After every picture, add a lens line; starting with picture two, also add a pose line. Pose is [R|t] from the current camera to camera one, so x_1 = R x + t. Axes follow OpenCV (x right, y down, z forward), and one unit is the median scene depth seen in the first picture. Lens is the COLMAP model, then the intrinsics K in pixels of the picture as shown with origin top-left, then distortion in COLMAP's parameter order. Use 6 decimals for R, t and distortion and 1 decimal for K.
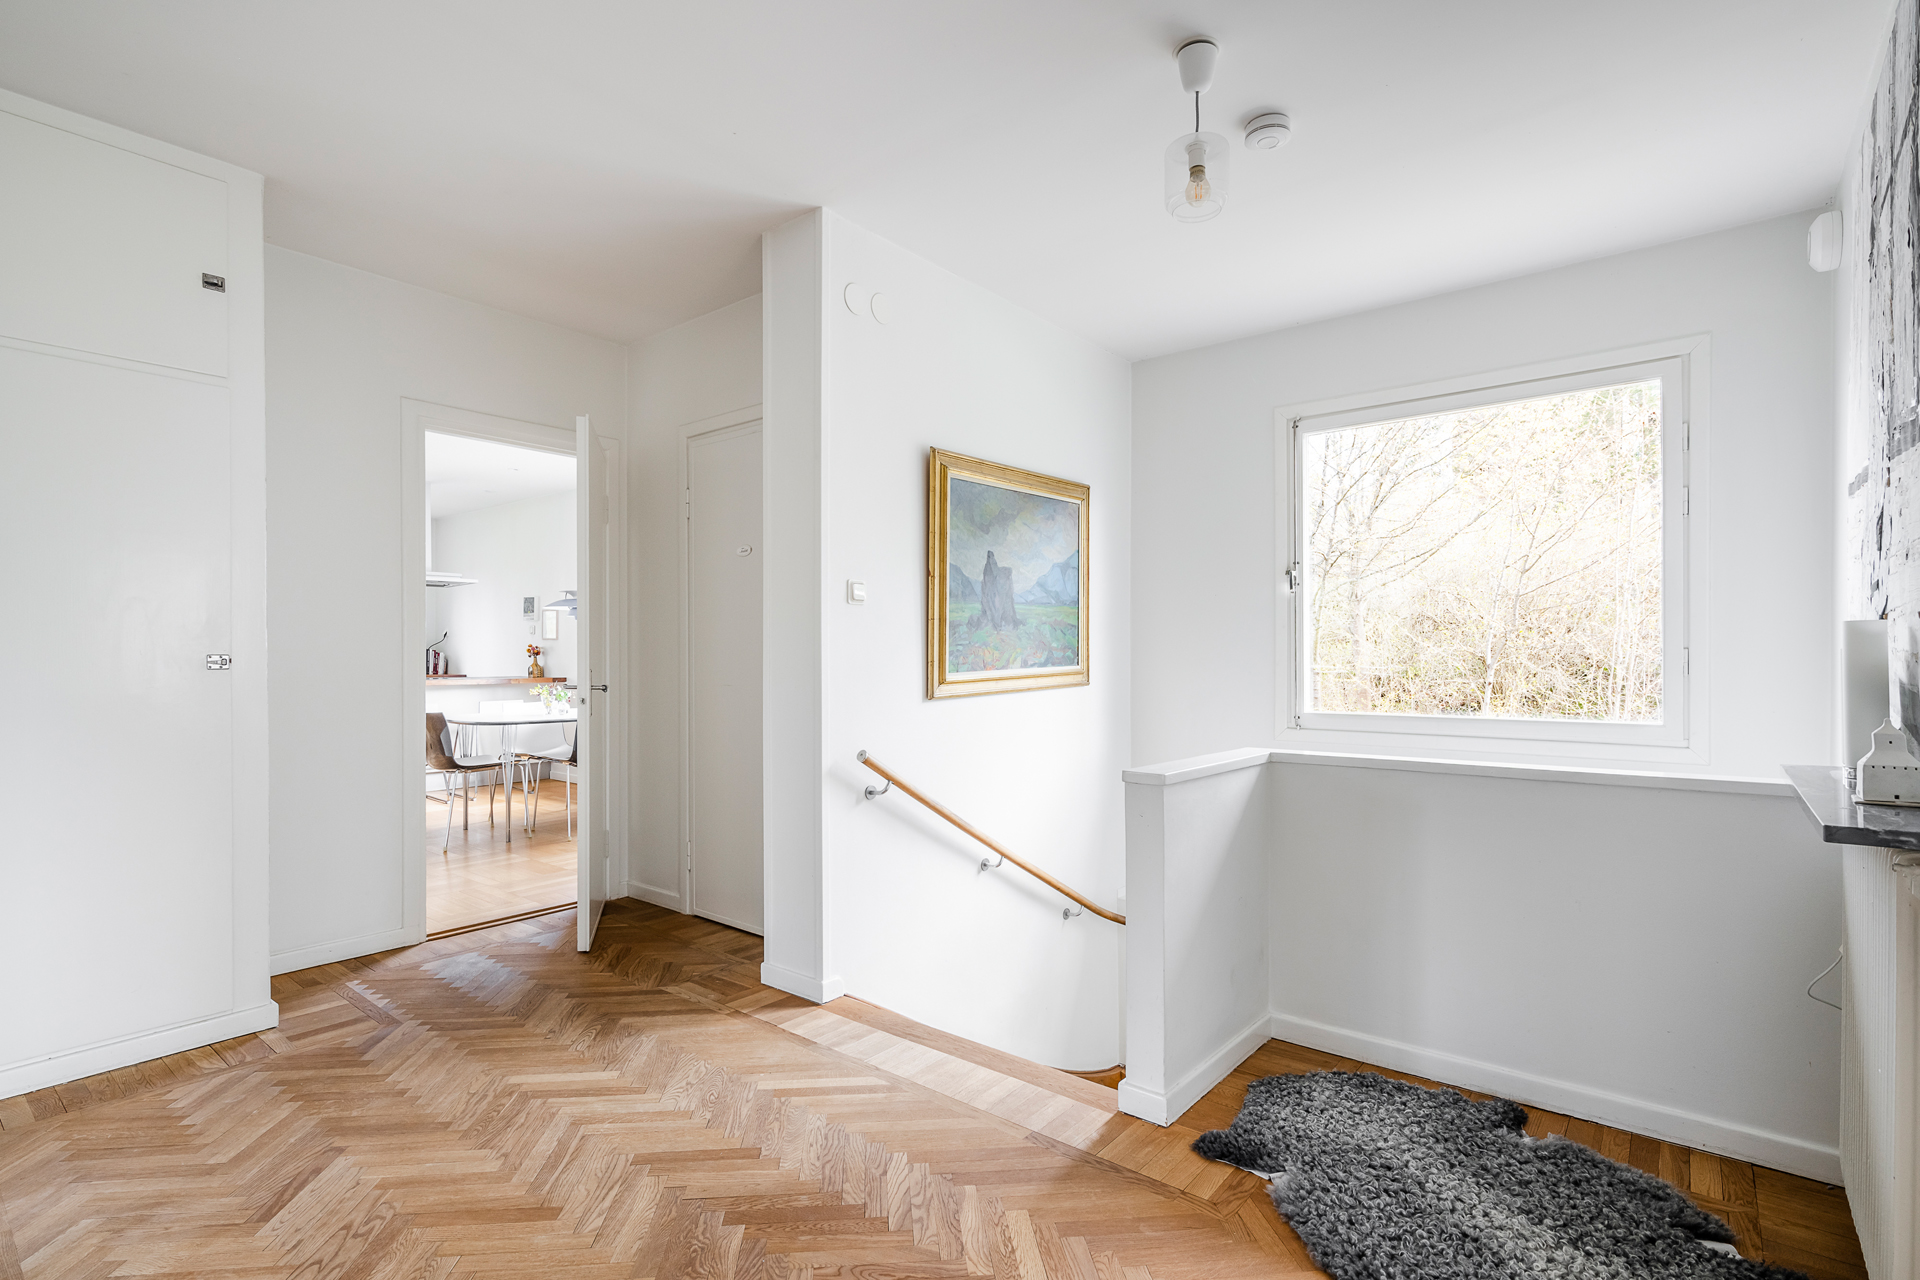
lens RADIAL K [[881.2, 0, 967.0], [0, 881.2, 650.7], [0, 0, 1]] dist [-0.002648, 0.000021]
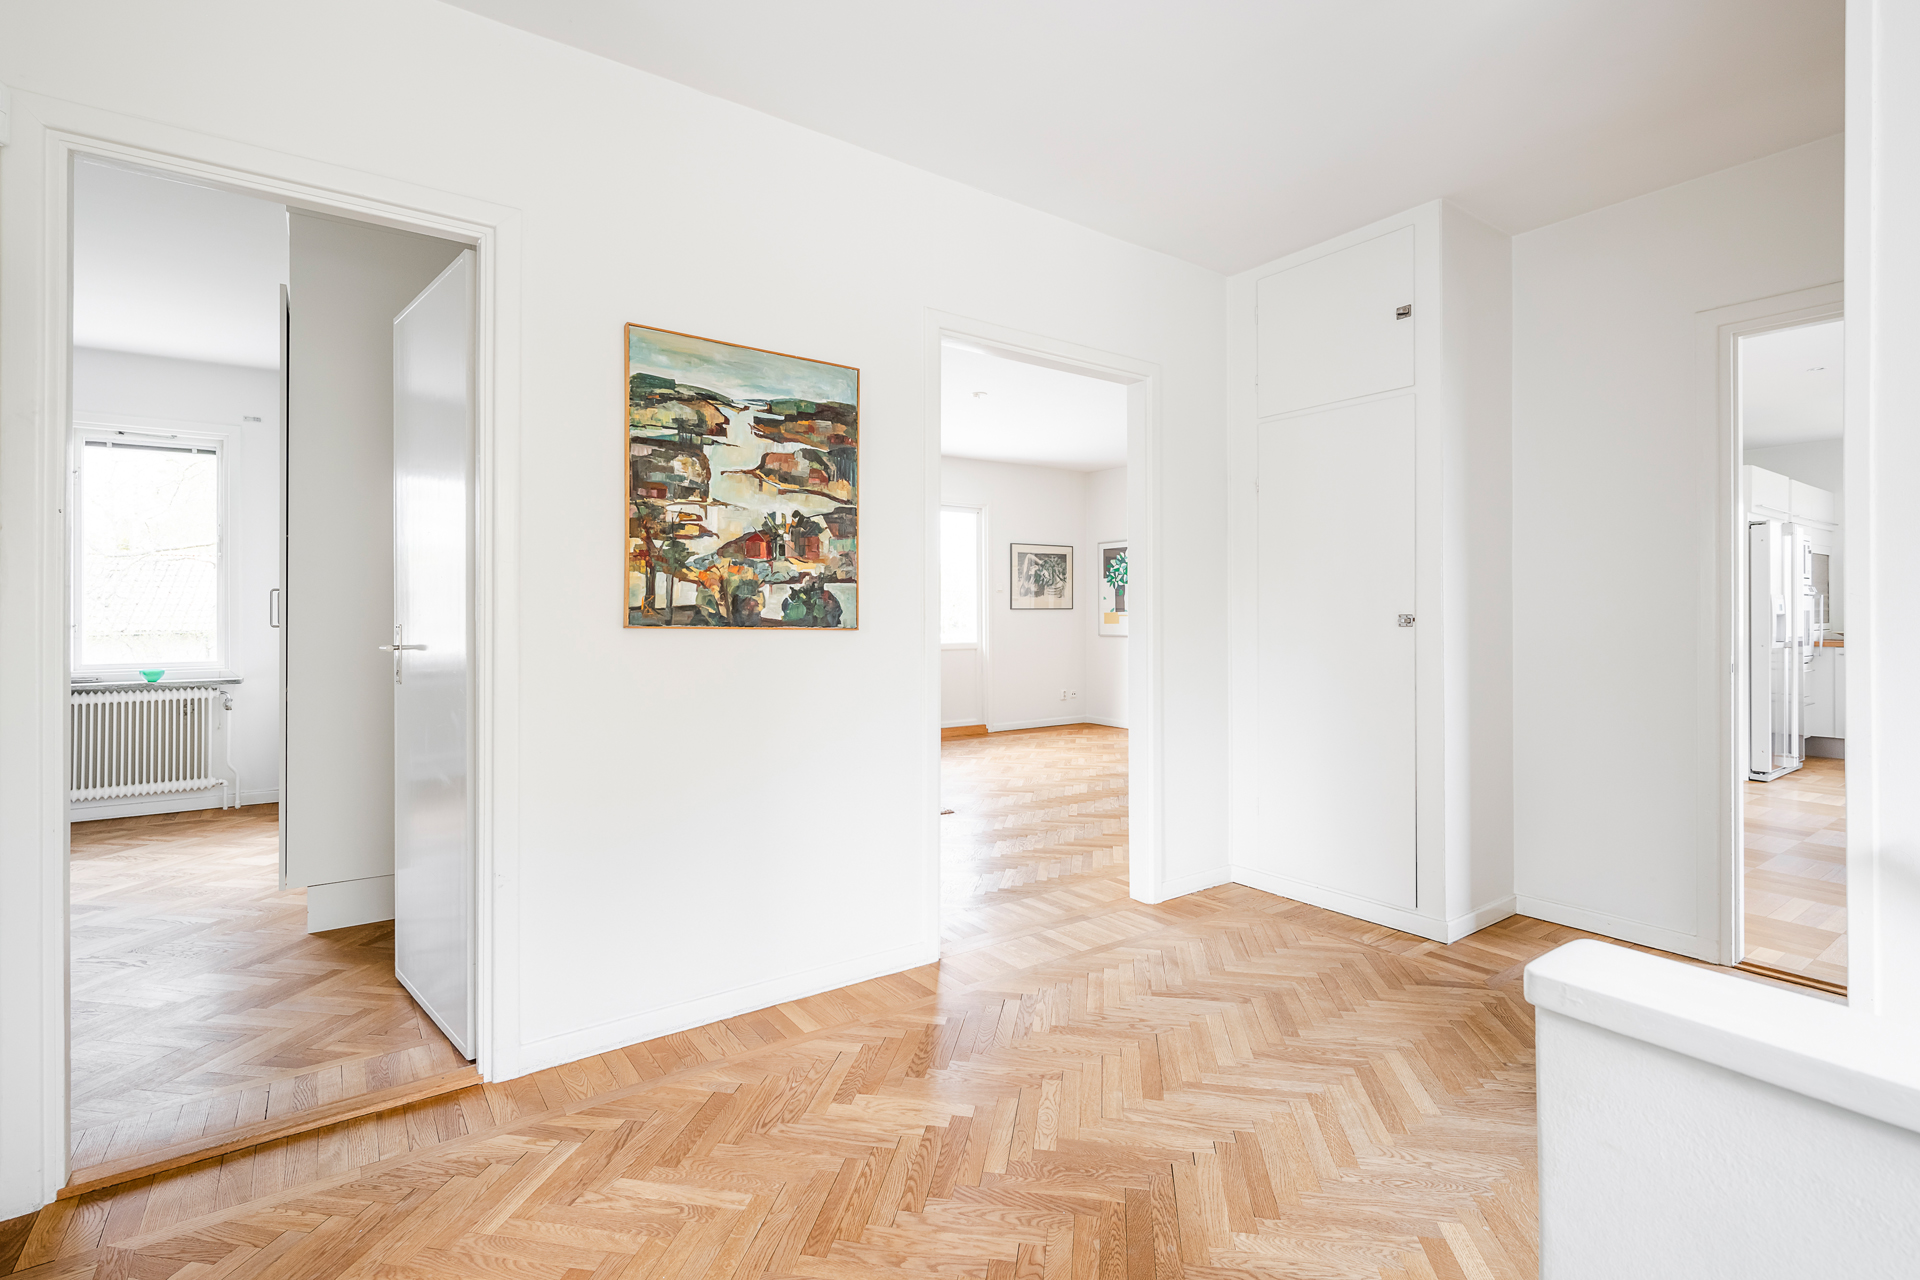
lens RADIAL K [[881.2, 0, 969.9], [0, 881.2, 623.2], [0, 0, 1]] dist [-0.002648, 0.000021]
pose [[-0.257258, 0.005863, -0.966325, 0.567579], [0.006435, 0.999970, 0.004354, 0.006145], [0.966321, -0.005099, -0.257288, 0.850959]]
